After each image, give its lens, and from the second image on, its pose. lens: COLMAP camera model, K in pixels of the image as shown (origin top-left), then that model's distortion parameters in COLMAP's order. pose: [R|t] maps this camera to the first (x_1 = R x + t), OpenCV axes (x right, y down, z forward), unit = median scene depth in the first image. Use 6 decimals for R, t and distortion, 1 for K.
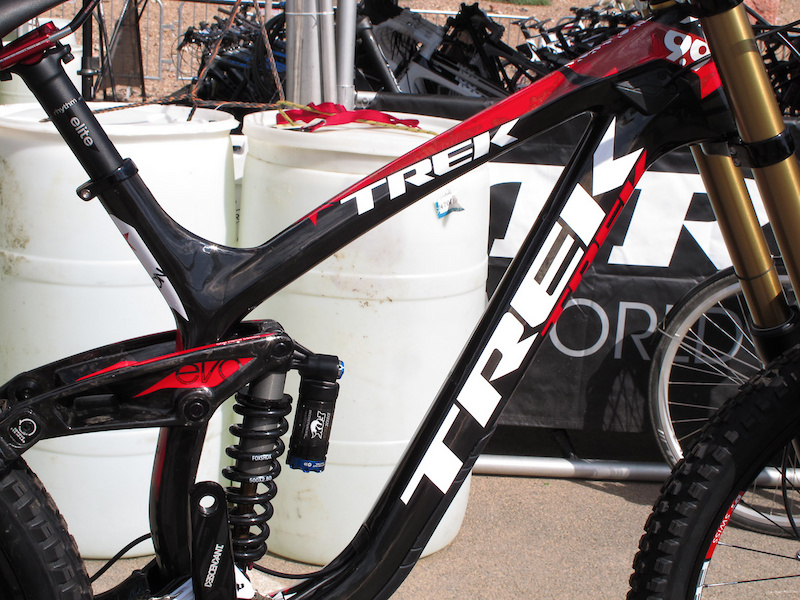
lens RADIAL K [[1291.6, 0, 400.6], [0, 1291.6, 301.3], [0, 0, 1]] dist [-0.040962, 0.000000]
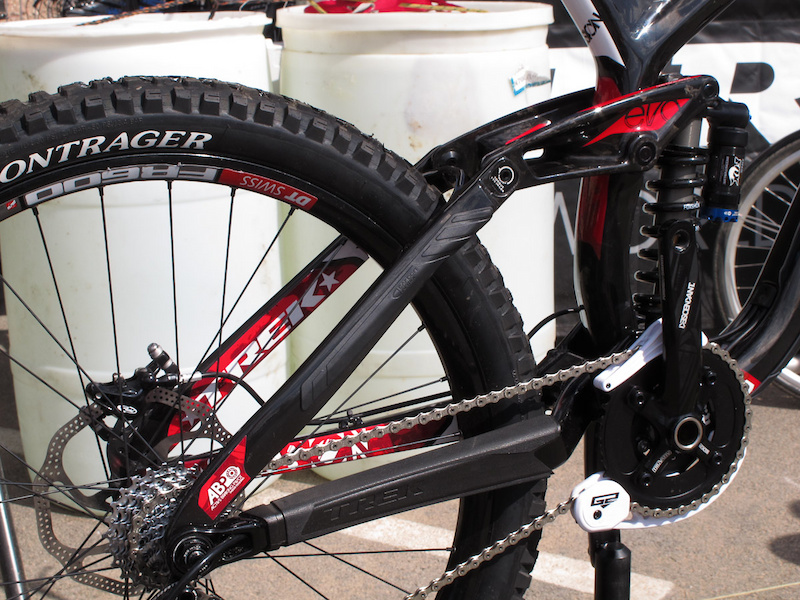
lens RADIAL K [[1484.9, 0, 399.4], [0, 1484.9, 298.5], [0, 0, 1]] dist [-0.086580, 0.000000]
pose [[0.986205, -0.108040, 0.125407, -0.472259], [0.108760, 0.994067, 0.001108, 0.163780], [-0.124782, 0.012547, 0.992105, -0.092360]]
